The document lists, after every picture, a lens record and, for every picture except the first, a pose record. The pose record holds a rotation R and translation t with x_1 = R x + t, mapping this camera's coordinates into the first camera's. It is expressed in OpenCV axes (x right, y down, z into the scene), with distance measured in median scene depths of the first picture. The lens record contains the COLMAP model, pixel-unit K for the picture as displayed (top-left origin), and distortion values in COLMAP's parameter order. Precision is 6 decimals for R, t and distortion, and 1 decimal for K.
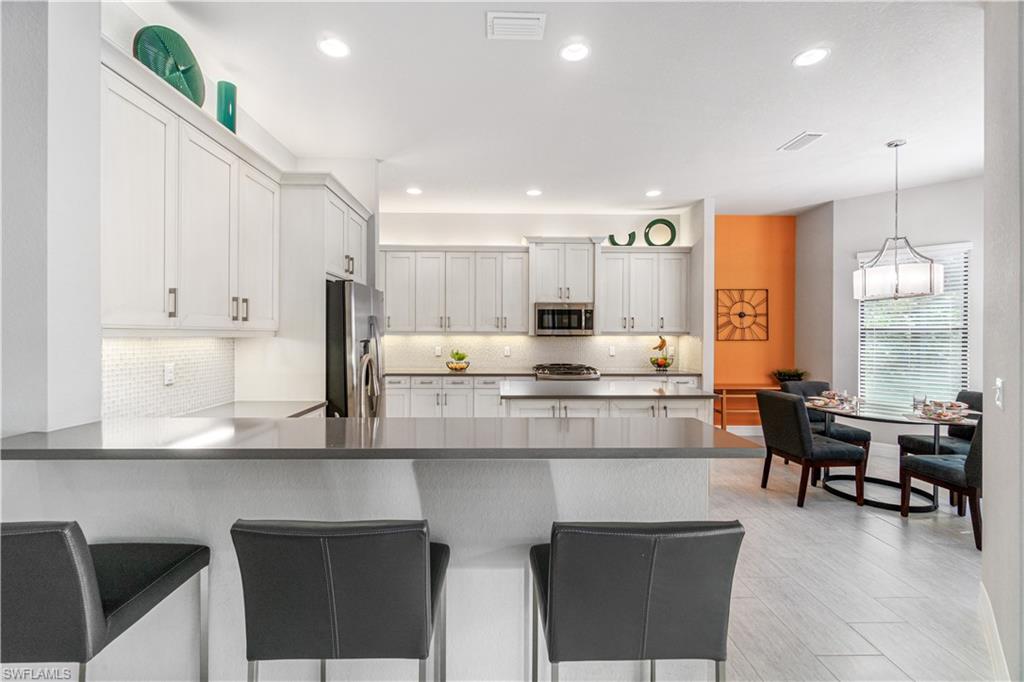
lens RADIAL K [[444.8, 0, 504.6], [0, 444.8, 337.7], [0, 0, 1]] dist [-0.002140, -0.000109]
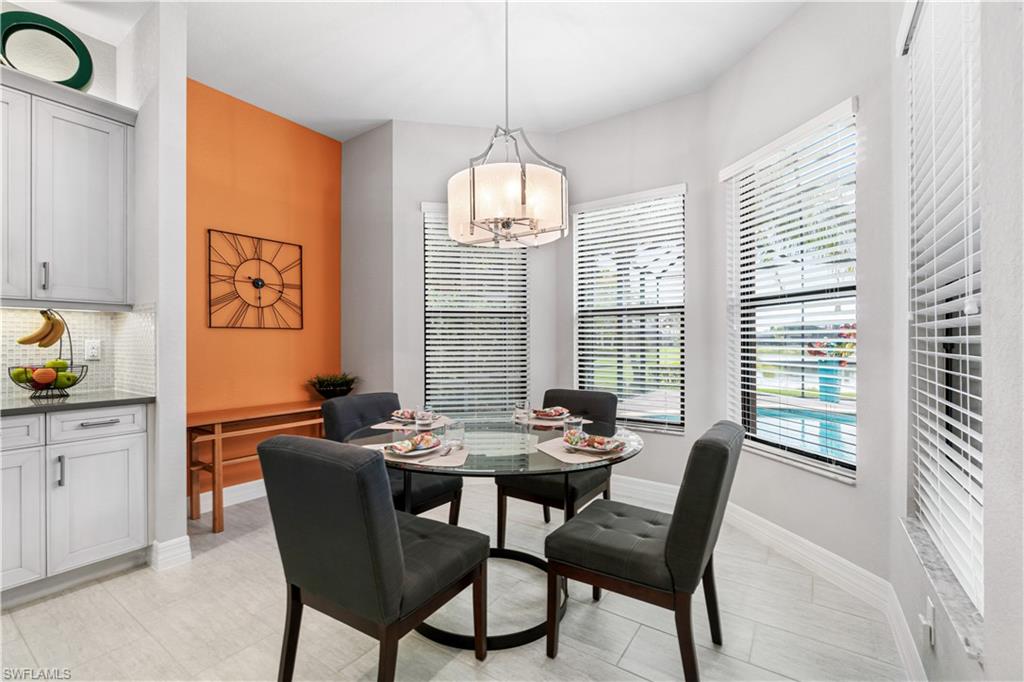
lens RADIAL K [[444.8, 0, 504.6], [0, 444.8, 337.7], [0, 0, 1]] dist [-0.002140, -0.000109]
pose [[0.584882, 0.004828, 0.811104, 0.276707], [0.010886, 0.999846, -0.013801, 0.030920], [-0.811046, 0.016901, 0.584739, 0.445930]]
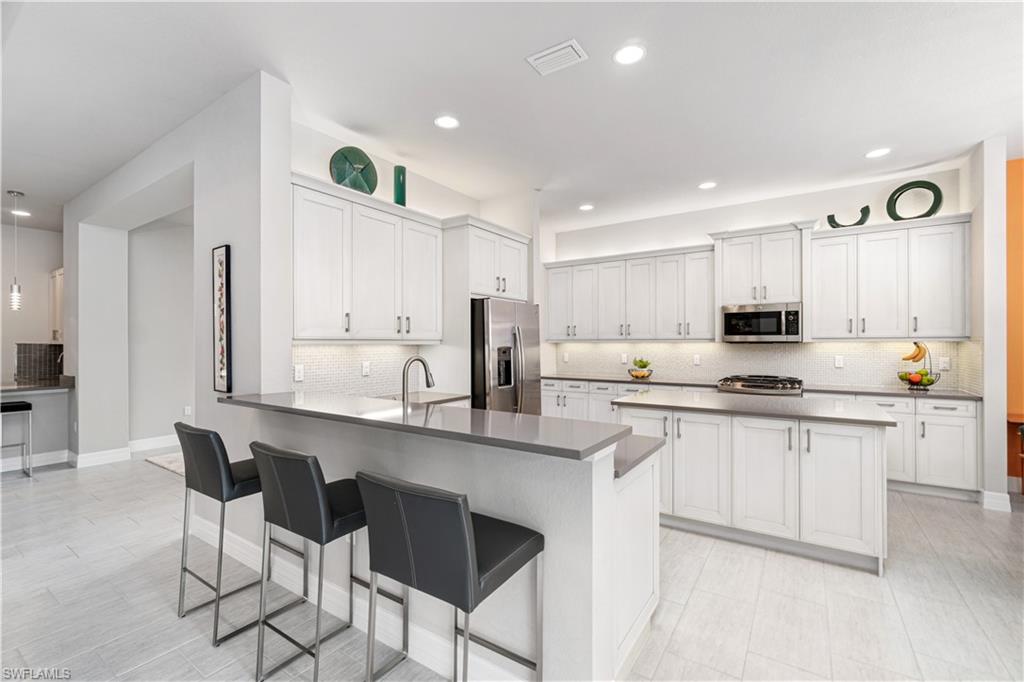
lens RADIAL K [[443.4, 0, 496.6], [0, 443.4, 346.4], [0, 0, 1]] dist [0.001405, 0.000164]
pose [[0.813220, 0.000694, -0.581956, 0.222064], [0.000513, 0.999998, 0.001909, 0.000814], [0.581957, -0.001851, 0.813218, 0.011515]]
